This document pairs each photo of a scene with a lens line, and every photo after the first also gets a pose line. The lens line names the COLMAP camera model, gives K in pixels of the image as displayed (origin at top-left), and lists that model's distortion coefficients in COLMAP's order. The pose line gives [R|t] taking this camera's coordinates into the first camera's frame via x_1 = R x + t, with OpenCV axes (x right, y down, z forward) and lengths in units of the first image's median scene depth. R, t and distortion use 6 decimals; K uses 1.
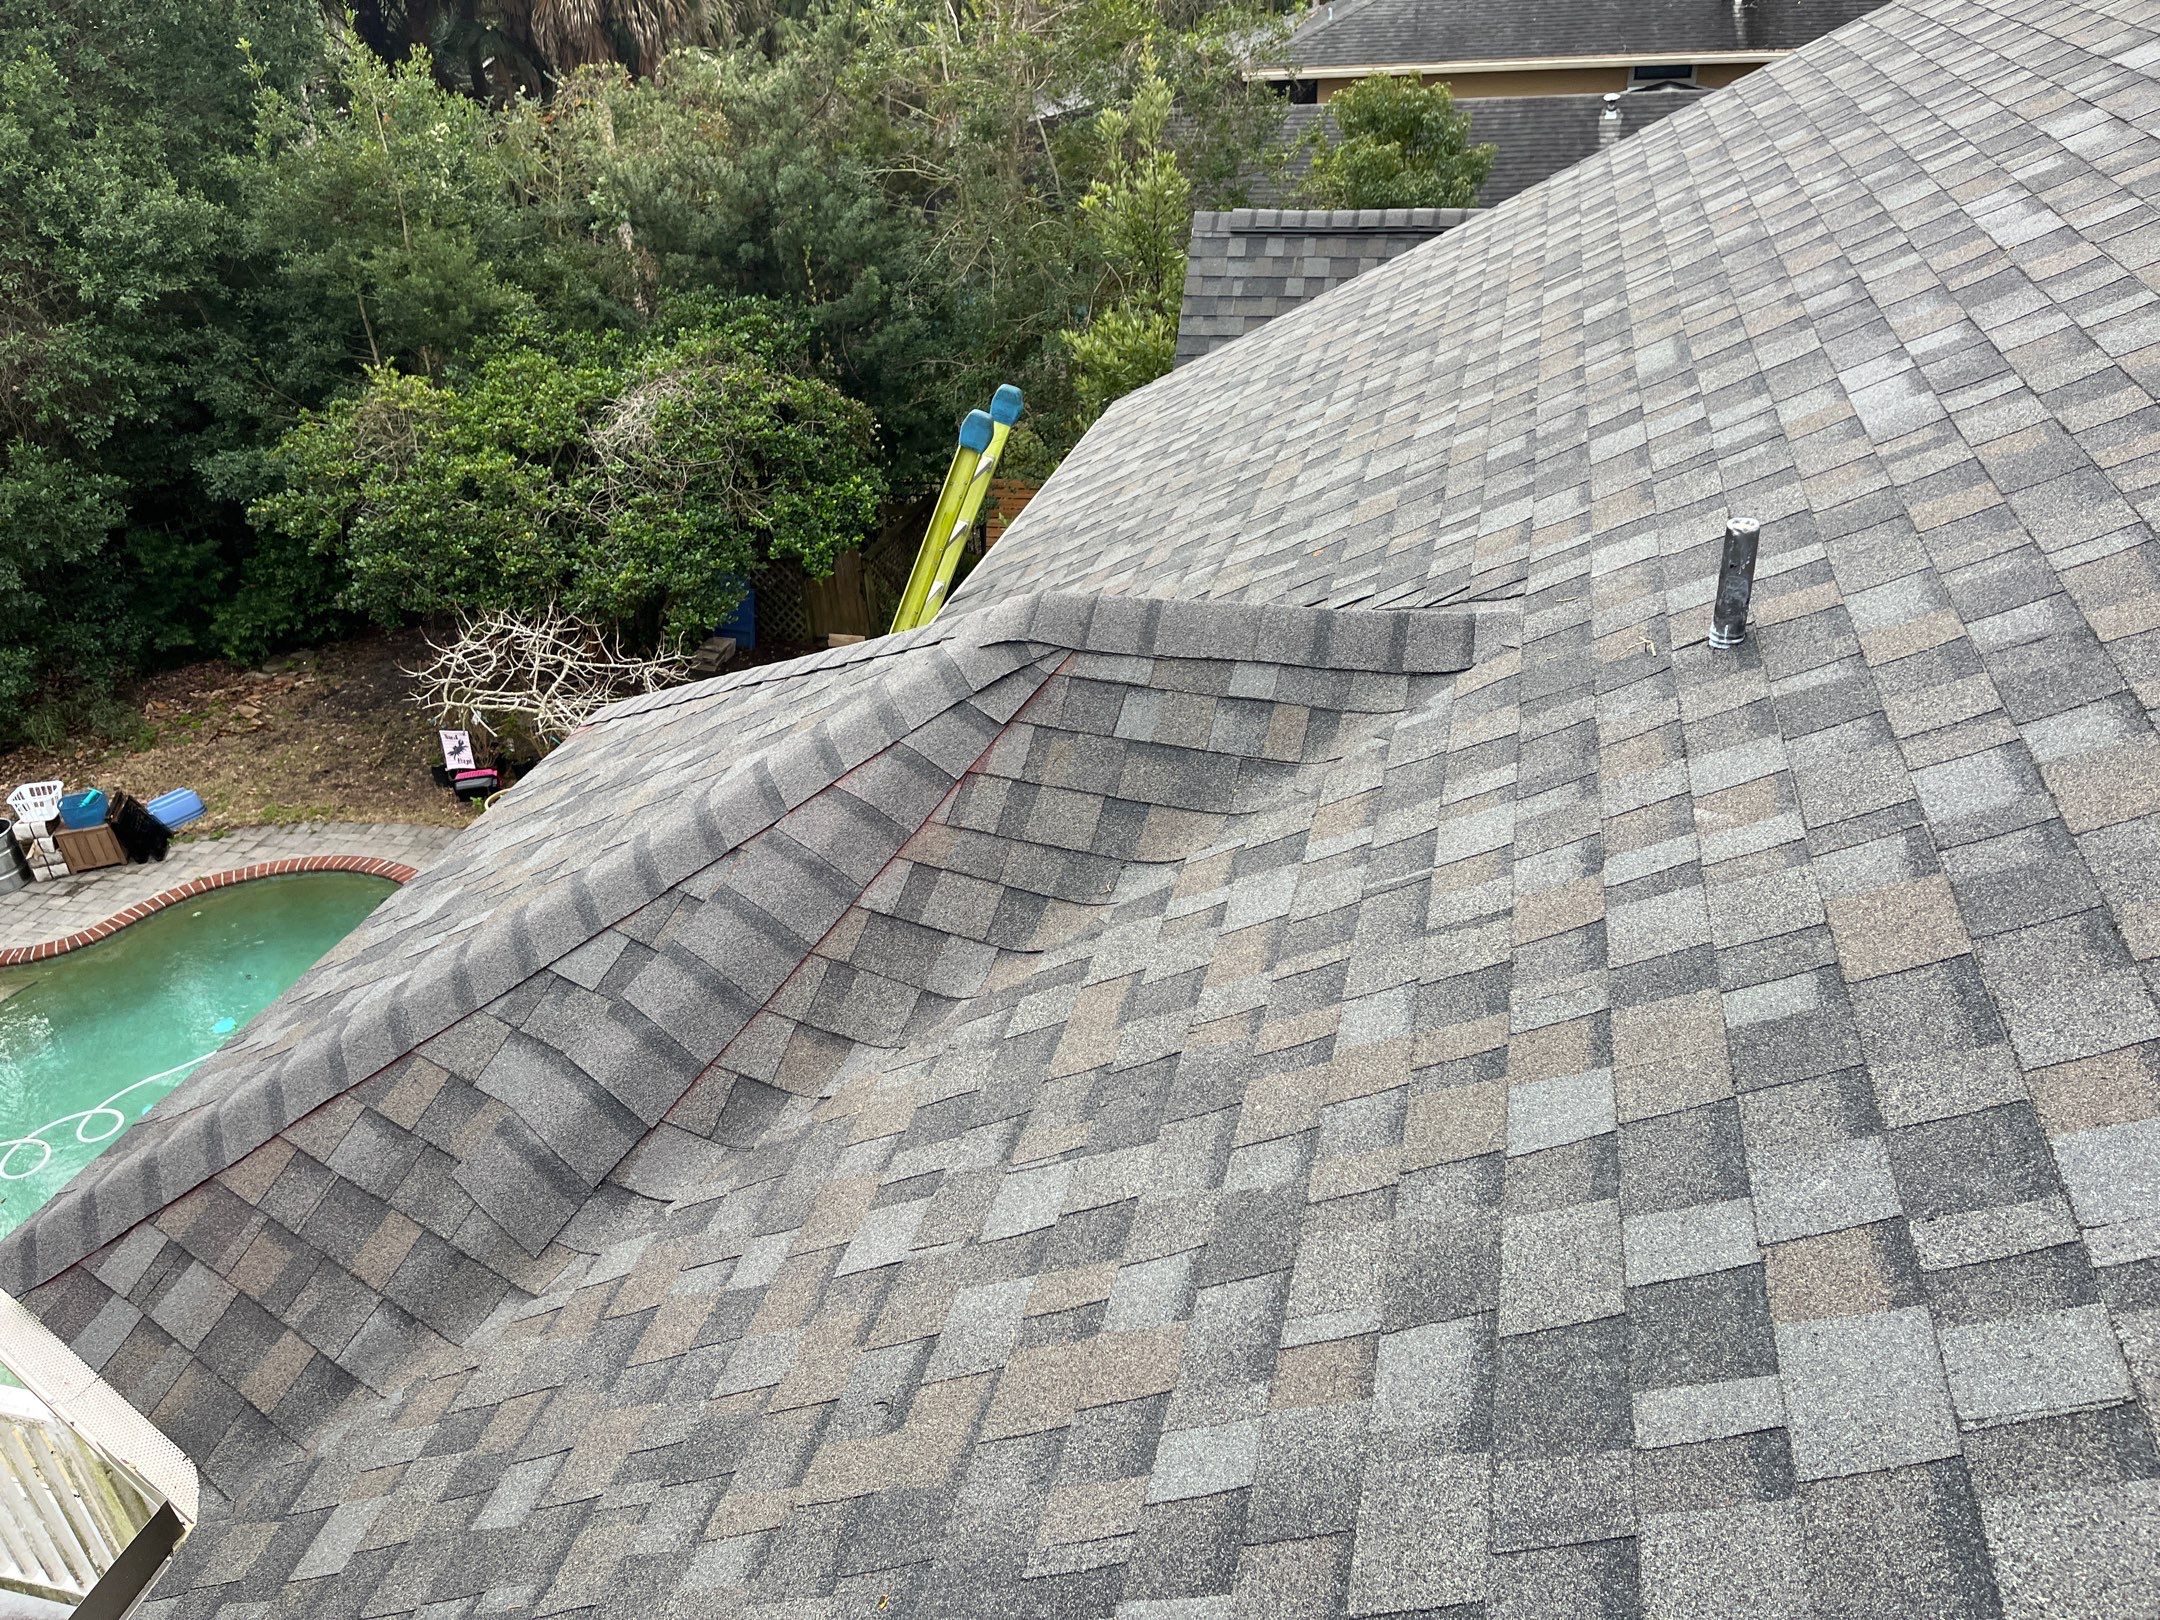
lens RADIAL K [[1596.2, 0, 1079.1], [0, 1596.2, 809.2], [0, 0, 1]] dist [0.004729, -0.007395]
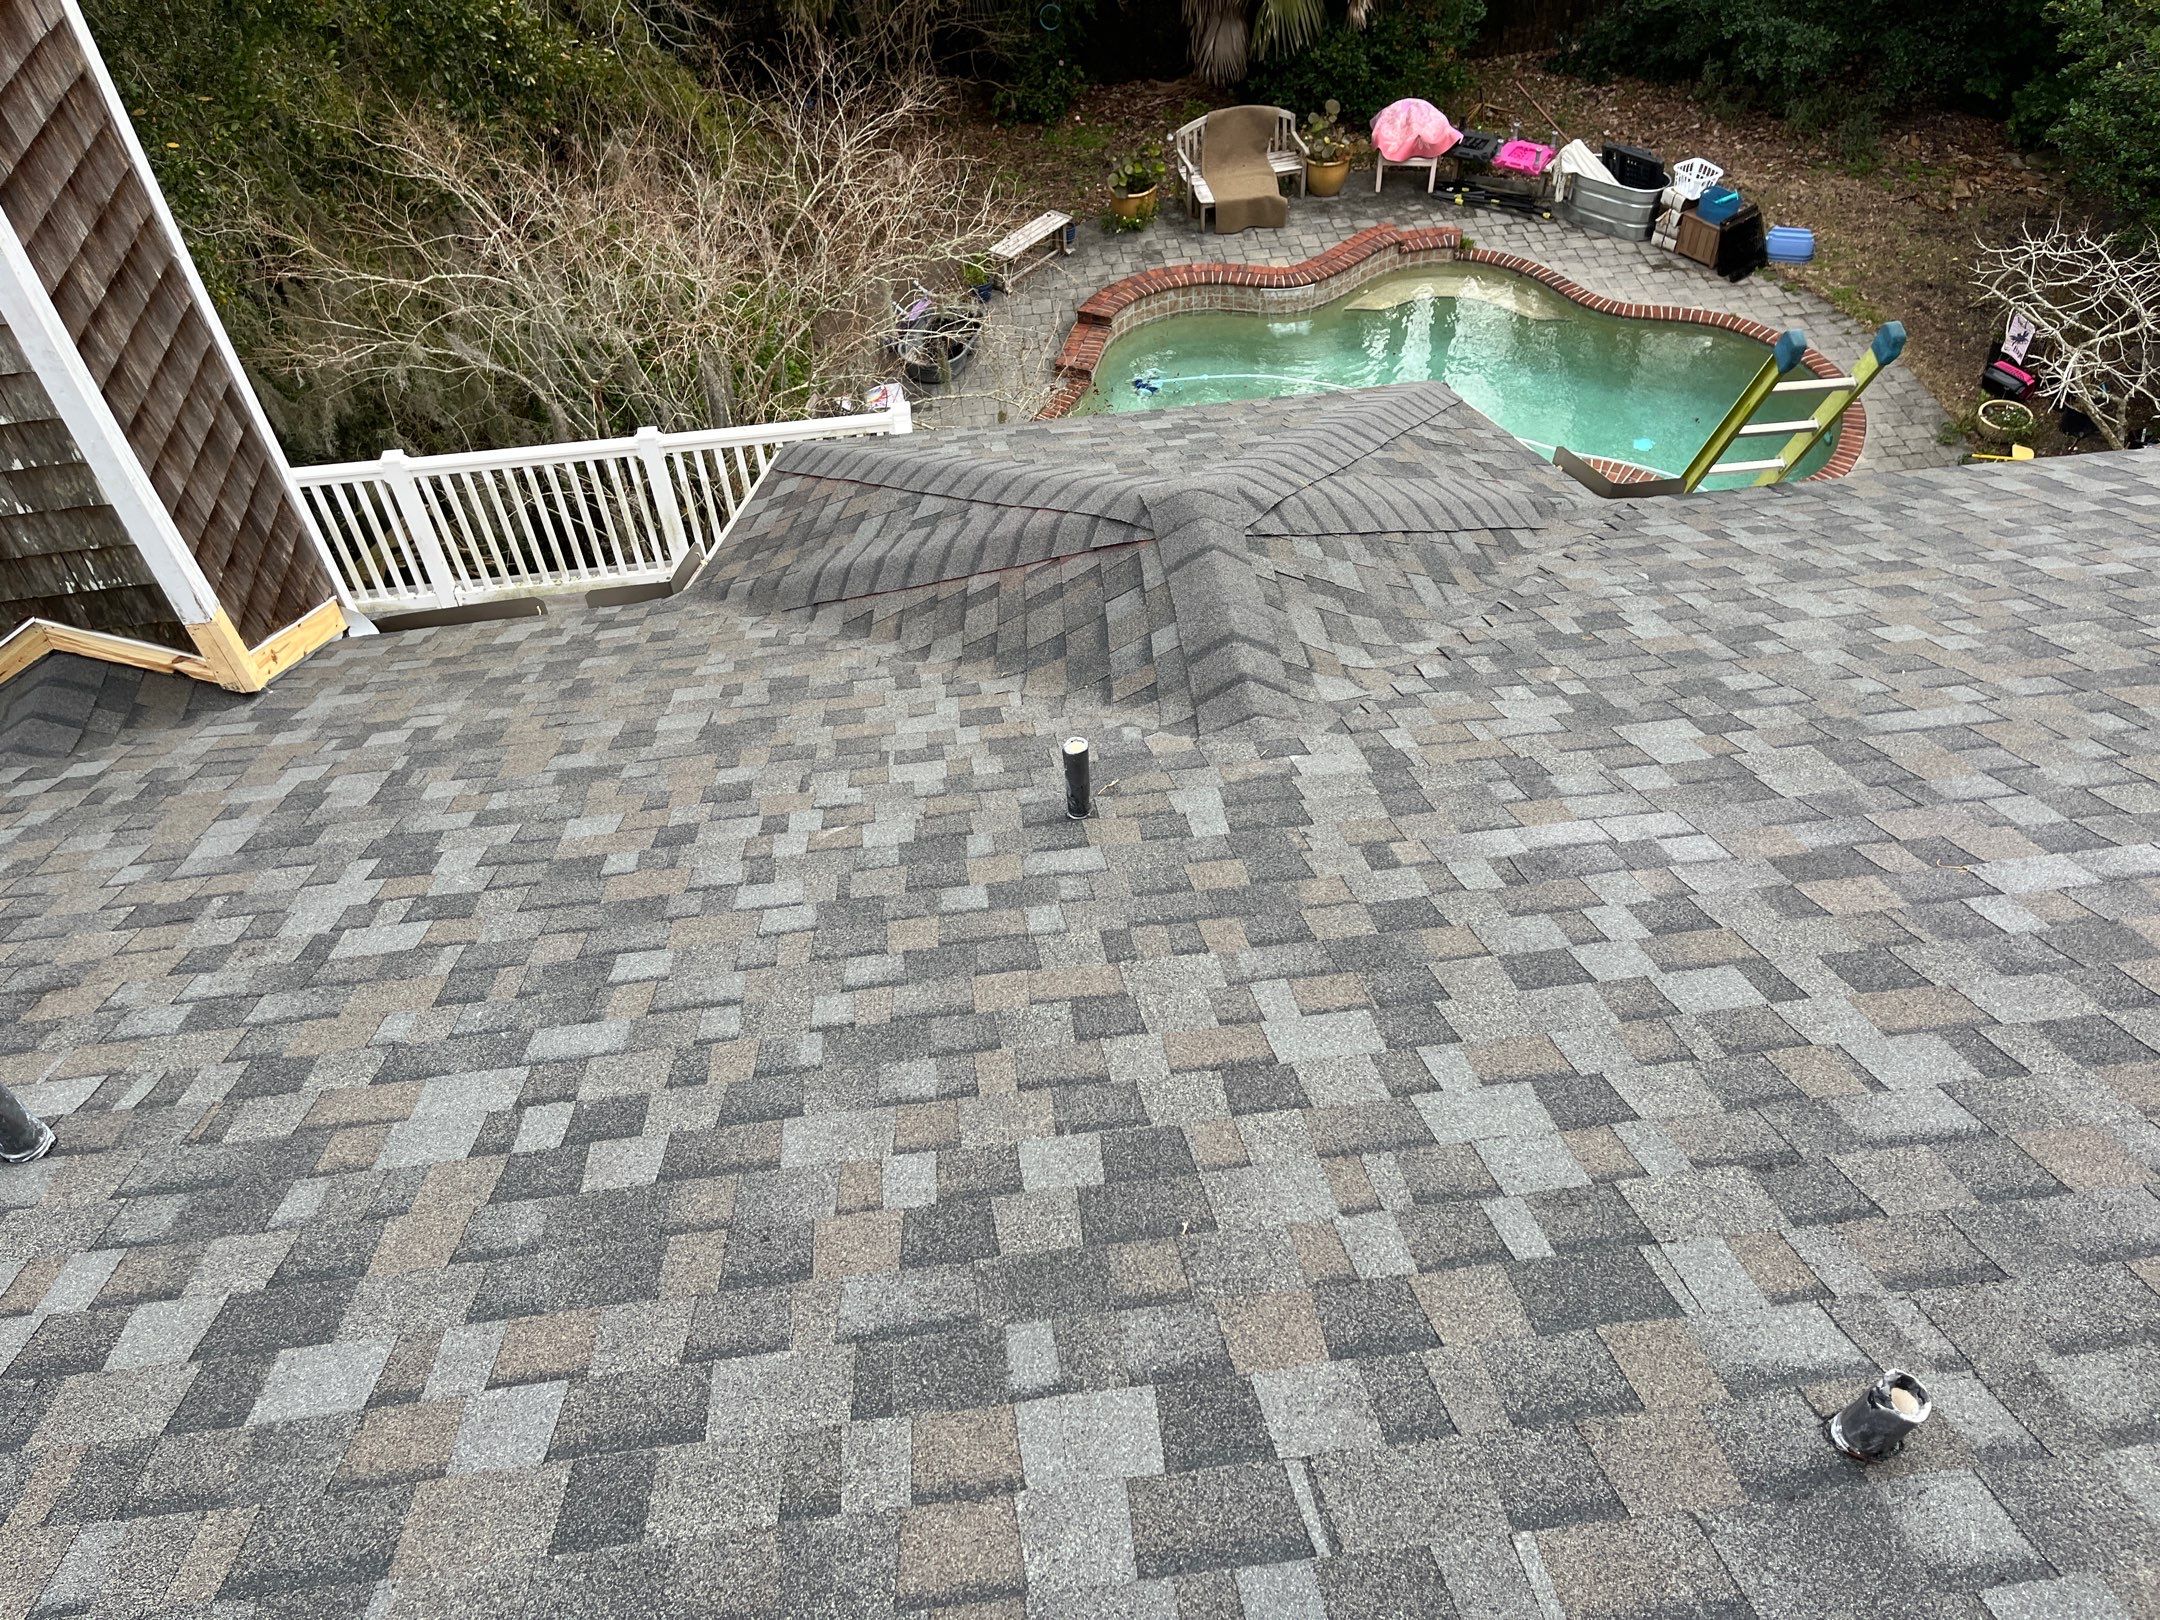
lens RADIAL K [[1596.2, 0, 1080.9], [0, 1596.2, 811.2], [0, 0, 1]] dist [0.004729, -0.007395]
pose [[0.359295, 0.710775, -0.604736, 0.183122], [-0.444236, 0.700143, 0.558975, -0.128199], [0.820708, 0.067808, 0.567310, 0.042794]]
